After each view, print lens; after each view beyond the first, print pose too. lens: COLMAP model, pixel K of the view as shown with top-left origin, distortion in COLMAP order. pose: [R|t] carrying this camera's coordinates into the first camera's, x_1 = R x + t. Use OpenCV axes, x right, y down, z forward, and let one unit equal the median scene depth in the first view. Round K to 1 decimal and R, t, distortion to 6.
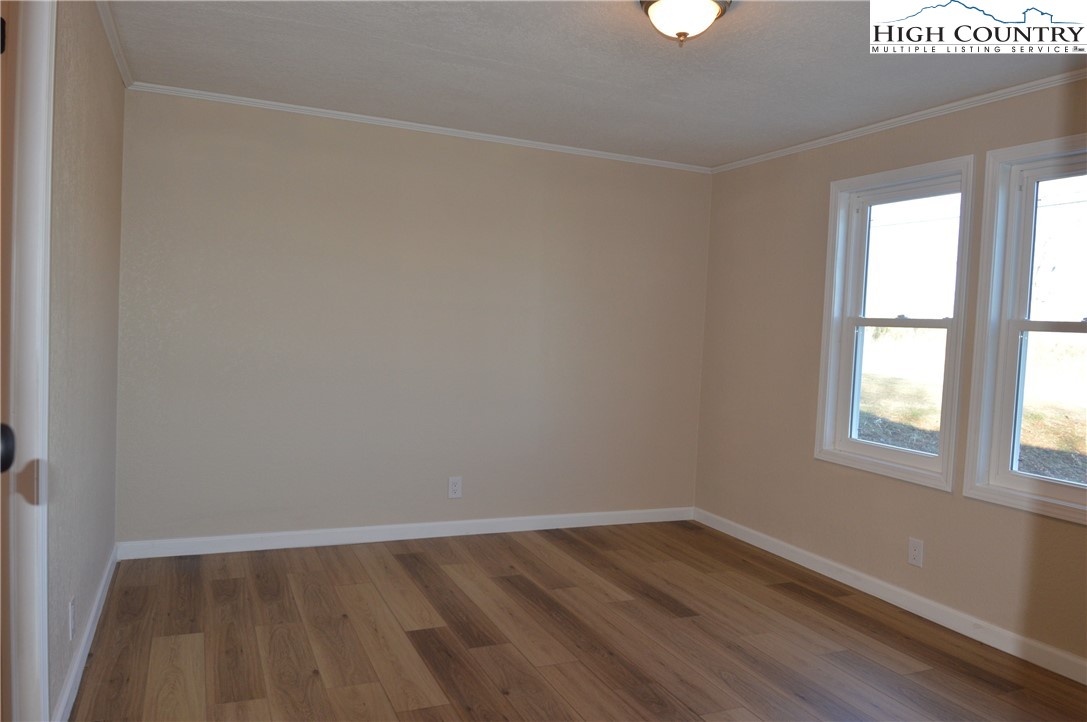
lens RADIAL K [[774.2, 0, 550.6], [0, 774.2, 363.0], [0, 0, 1]] dist [0.005779, -0.043683]
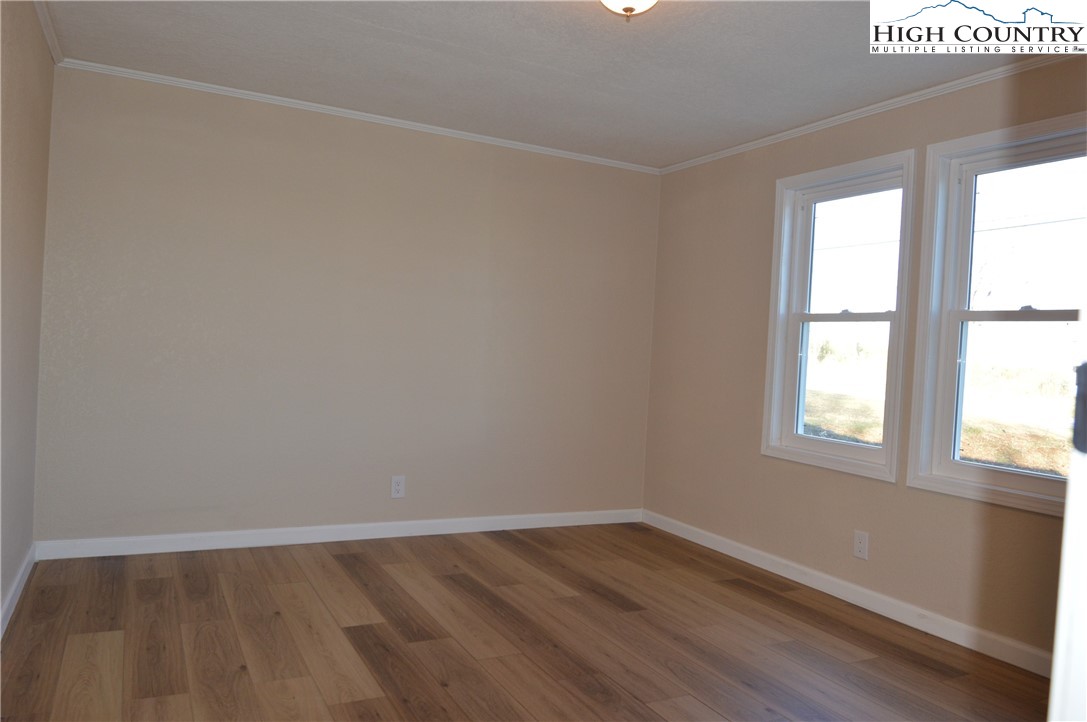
lens RADIAL K [[774.2, 0, 550.6], [0, 774.2, 365.5], [0, 0, 1]] dist [0.005779, -0.043683]
pose [[0.998094, 0.006276, 0.061385, 0.008528], [-0.004660, 0.999640, -0.026435, 0.041805], [-0.061528, 0.026098, 0.997764, 0.019649]]
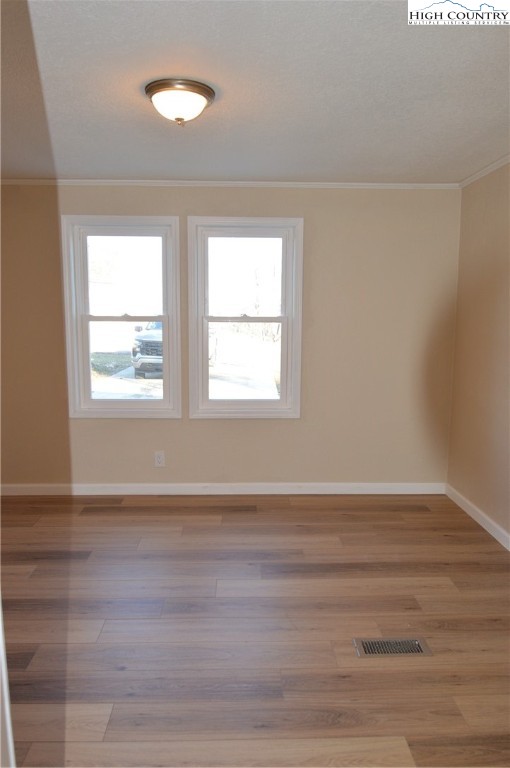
lens RADIAL K [[547.0, 0, 253.8], [0, 547.0, 386.4], [0, 0, 1]] dist [0.005779, -0.043683]
pose [[0.387428, -0.176468, 0.904853, -0.486103], [0.061037, 0.984265, 0.165821, -0.090512], [-0.919877, -0.009014, 0.392103, 0.365440]]
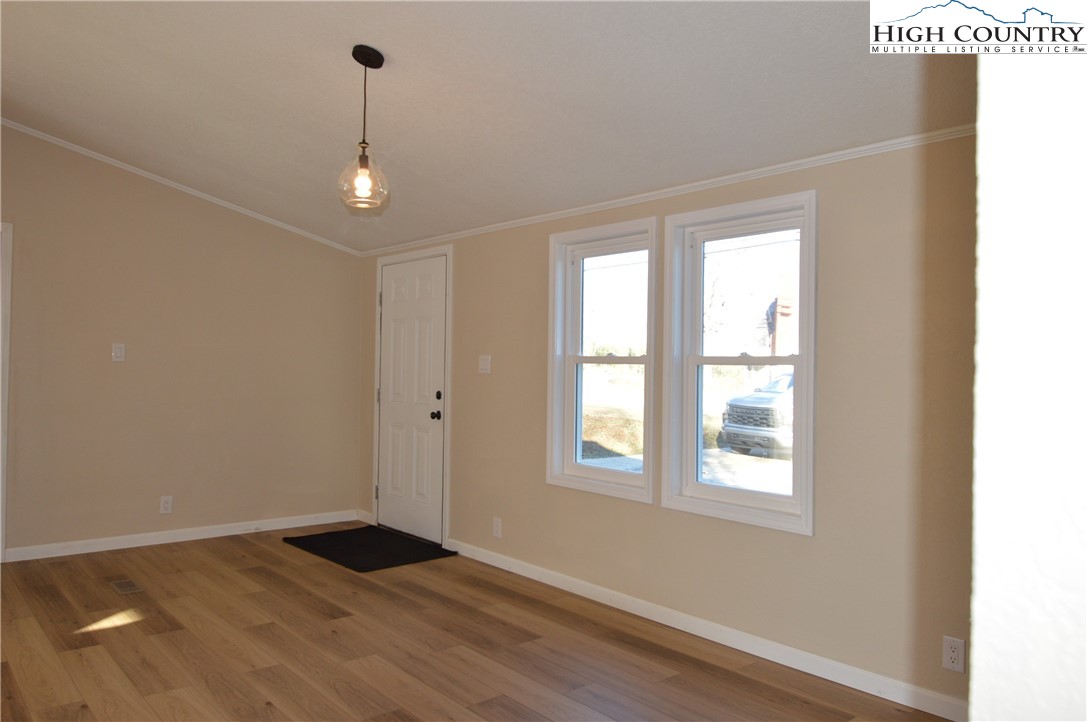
lens RADIAL K [[774.2, 0, 546.4], [0, 774.2, 364.7], [0, 0, 1]] dist [0.005779, -0.043683]
pose [[0.959191, -0.022603, 0.281855, 0.039206], [0.037447, 0.998174, -0.047389, 0.006619], [-0.280269, 0.056009, 0.958286, -0.085013]]
